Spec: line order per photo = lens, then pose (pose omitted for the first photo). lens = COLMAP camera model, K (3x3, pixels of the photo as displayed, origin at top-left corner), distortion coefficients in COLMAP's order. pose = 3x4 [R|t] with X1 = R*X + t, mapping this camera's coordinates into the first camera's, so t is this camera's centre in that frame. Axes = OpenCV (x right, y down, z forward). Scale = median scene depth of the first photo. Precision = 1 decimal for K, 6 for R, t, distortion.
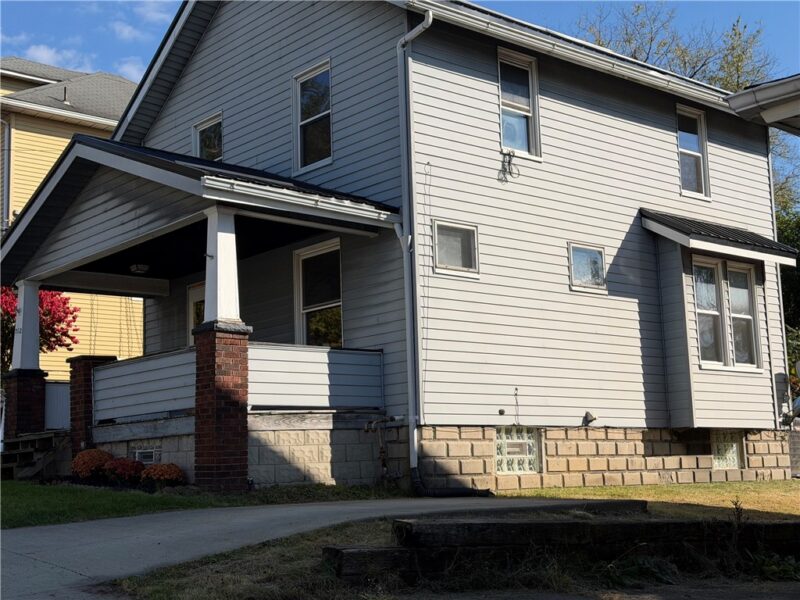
lens RADIAL K [[1116.6, 0, 400.0], [0, 1116.6, 300.0], [0, 0, 1]] dist [0.099908, -0.030450]
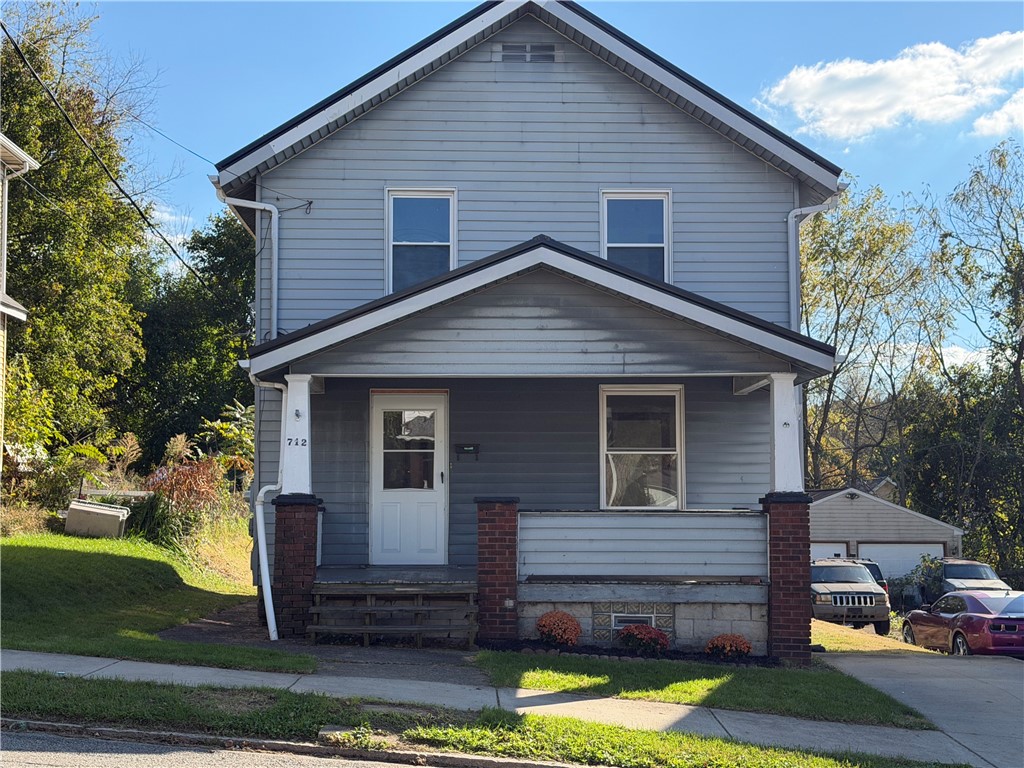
lens RADIAL K [[1429.2, 0, 512.0], [0, 1429.2, 384.0], [0, 0, 1]] dist [0.099908, -0.030450]
pose [[0.633225, 0.097670, 0.767781, -1.173521], [-0.136894, 0.990499, -0.013099, -0.022016], [-0.761765, -0.096810, 0.640579, 0.344873]]
